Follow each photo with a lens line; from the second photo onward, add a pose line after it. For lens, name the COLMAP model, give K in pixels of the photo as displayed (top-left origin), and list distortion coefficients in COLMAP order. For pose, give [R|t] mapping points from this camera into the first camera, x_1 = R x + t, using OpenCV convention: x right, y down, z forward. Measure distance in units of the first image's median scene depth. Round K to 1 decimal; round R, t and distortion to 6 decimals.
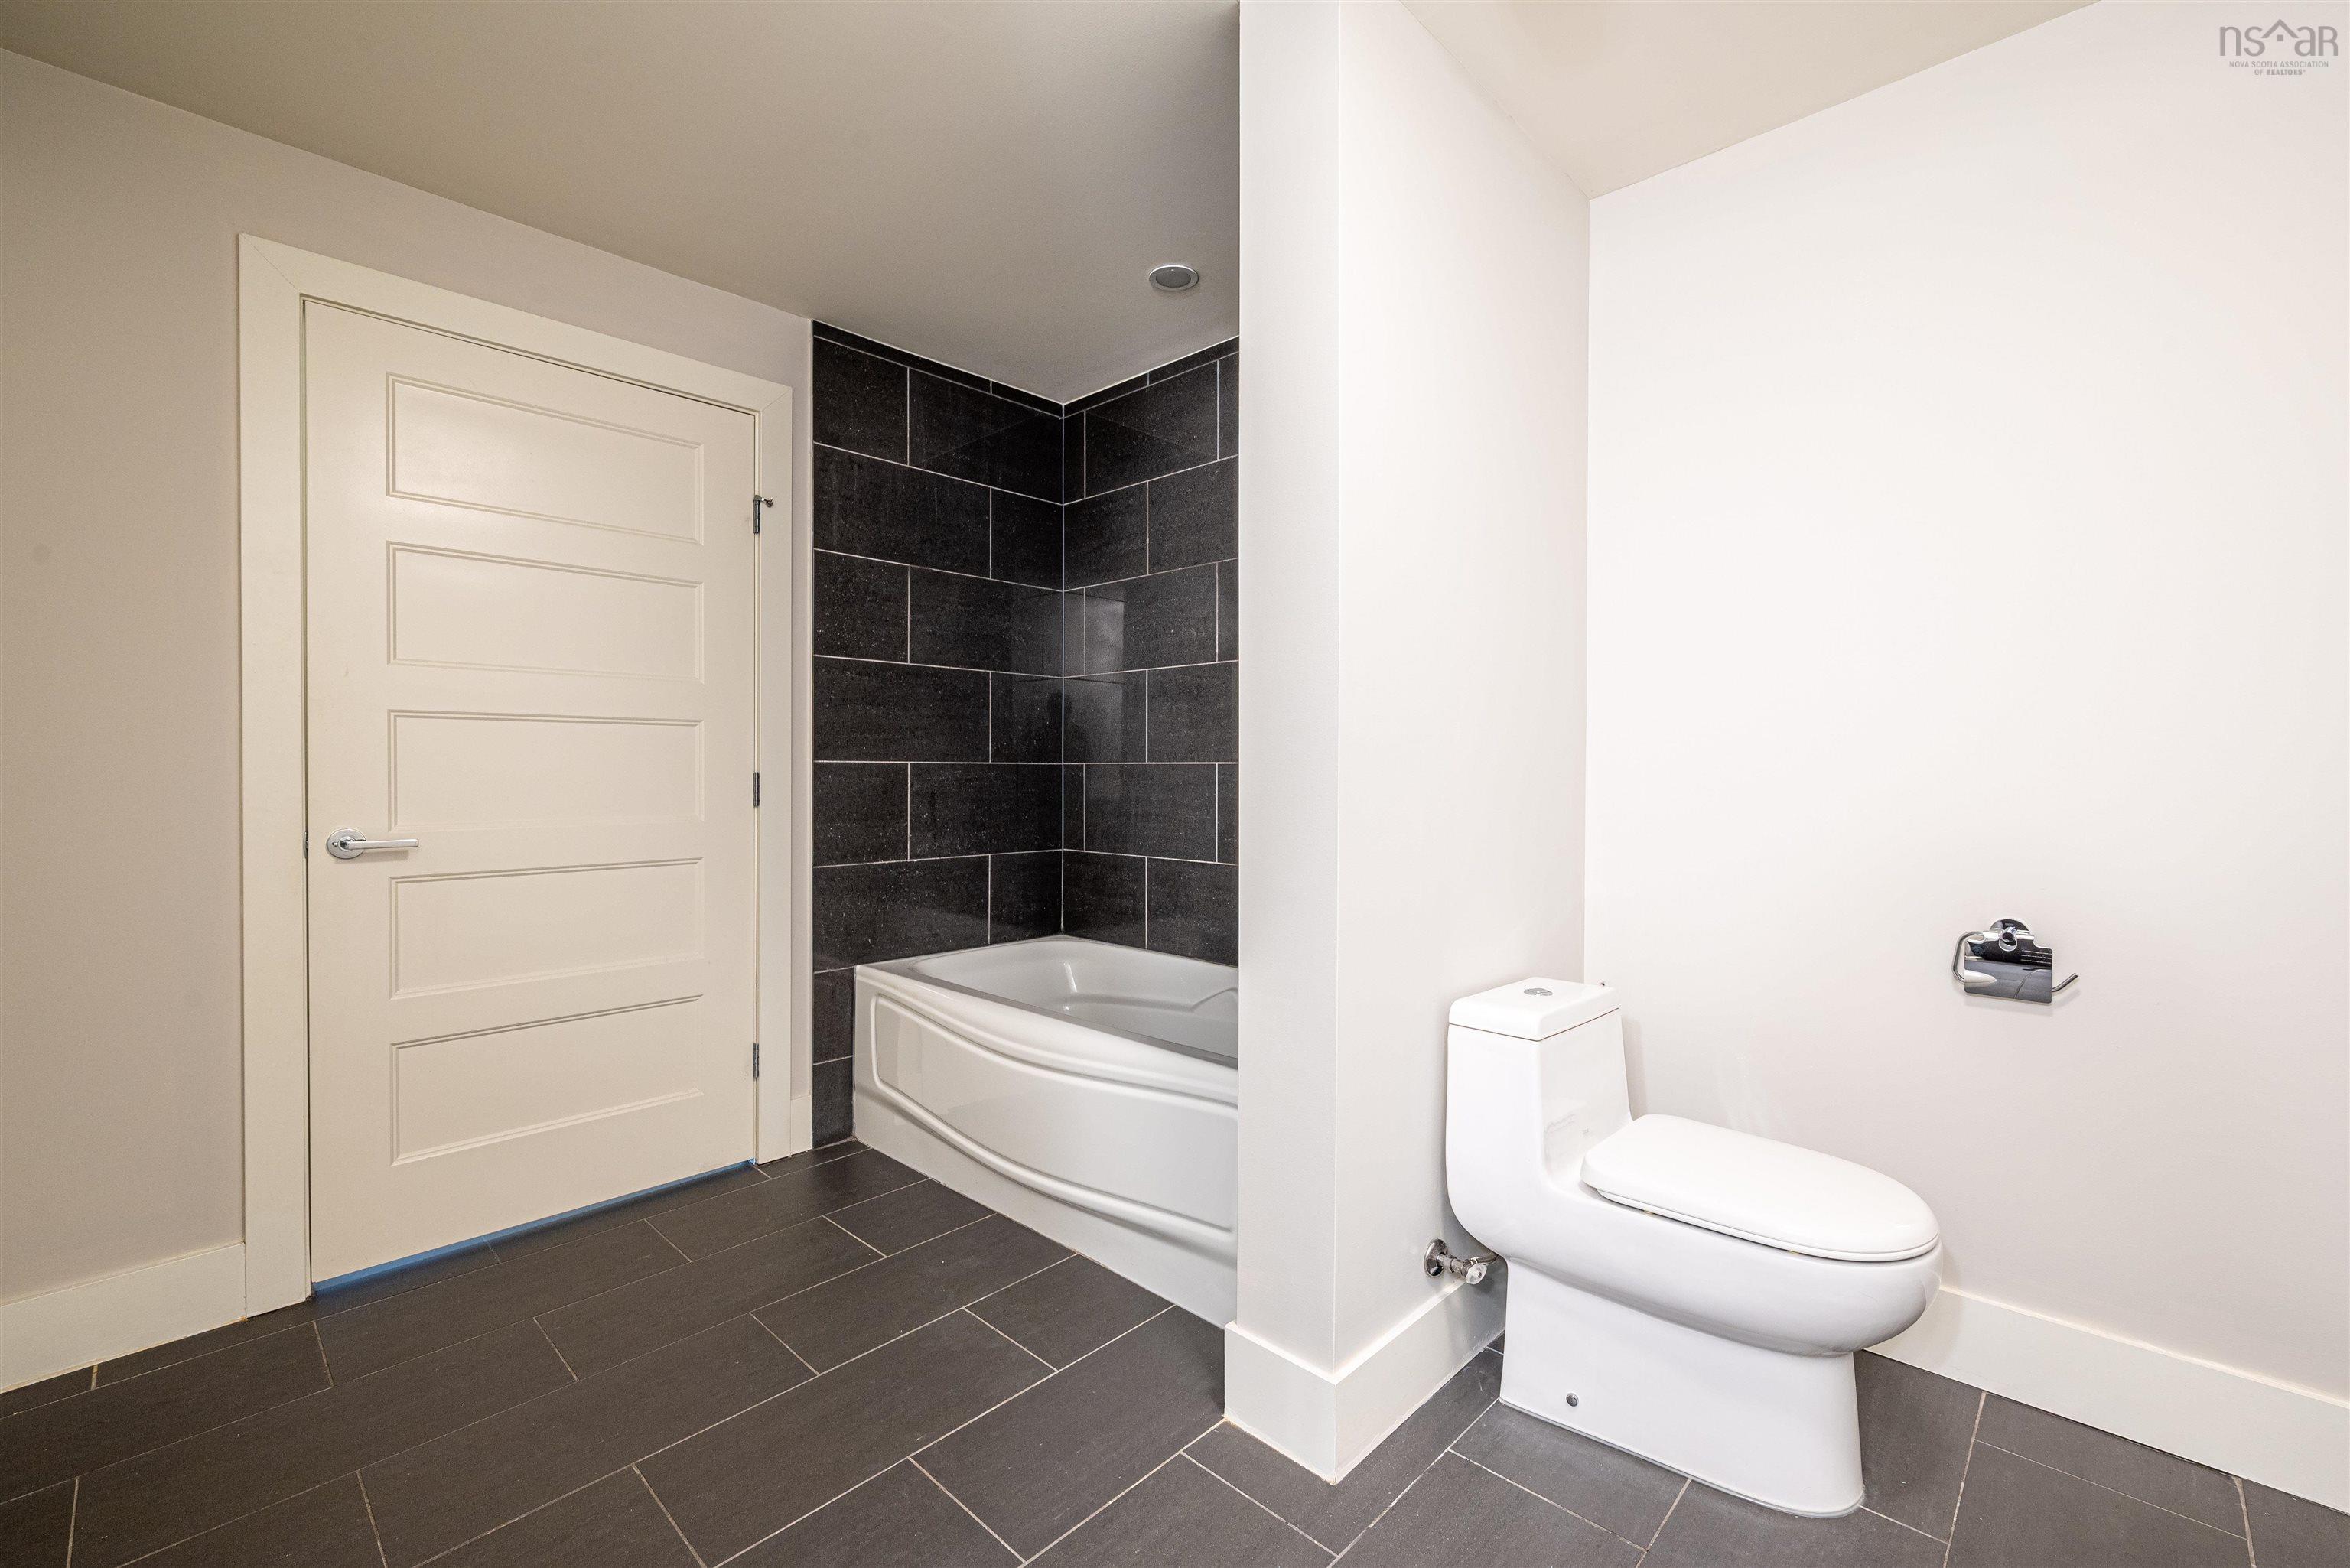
lens RADIAL K [[968.1, 0, 1182.8], [0, 968.1, 785.2], [0, 0, 1]] dist [-0.000926, 0.000280]
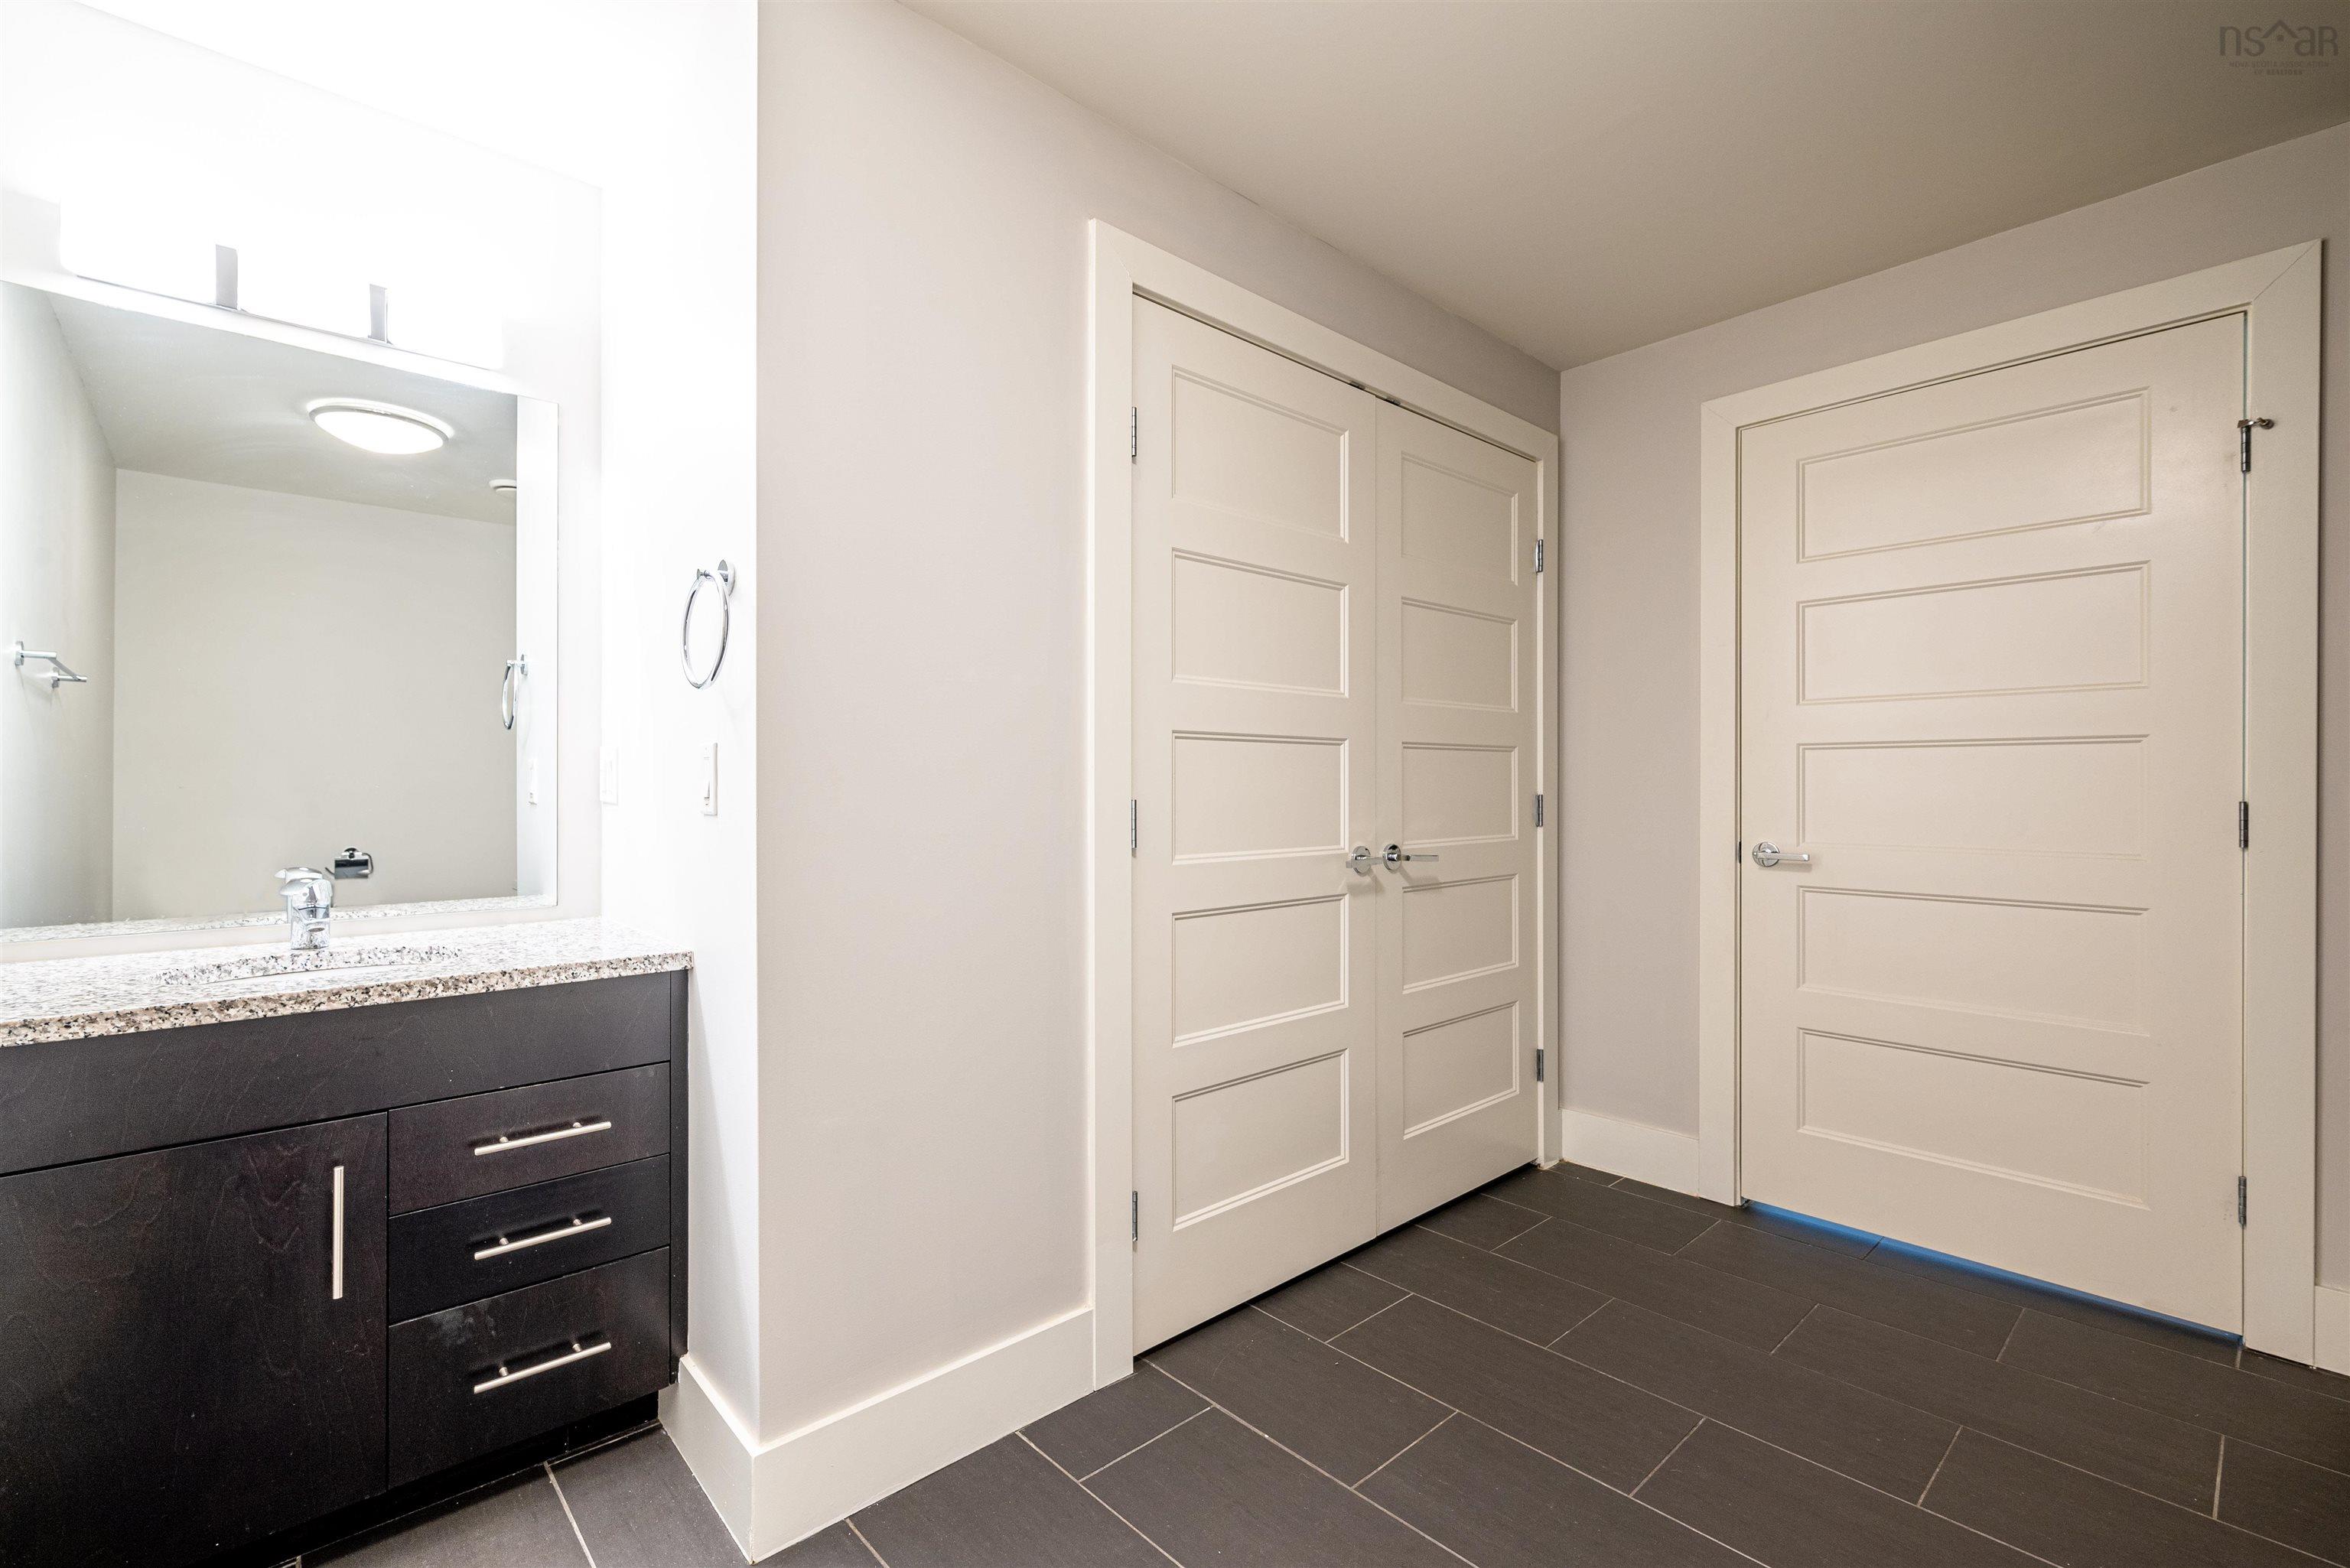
lens RADIAL K [[986.1, 0, 1183.7], [0, 986.1, 790.9], [0, 0, 1]] dist [-0.003064, -0.000287]
pose [[-0.043625, 0.002432, -0.999045, 0.409202], [-0.019930, 0.999796, 0.003304, -0.008906], [0.998849, 0.020055, -0.043567, 0.301770]]
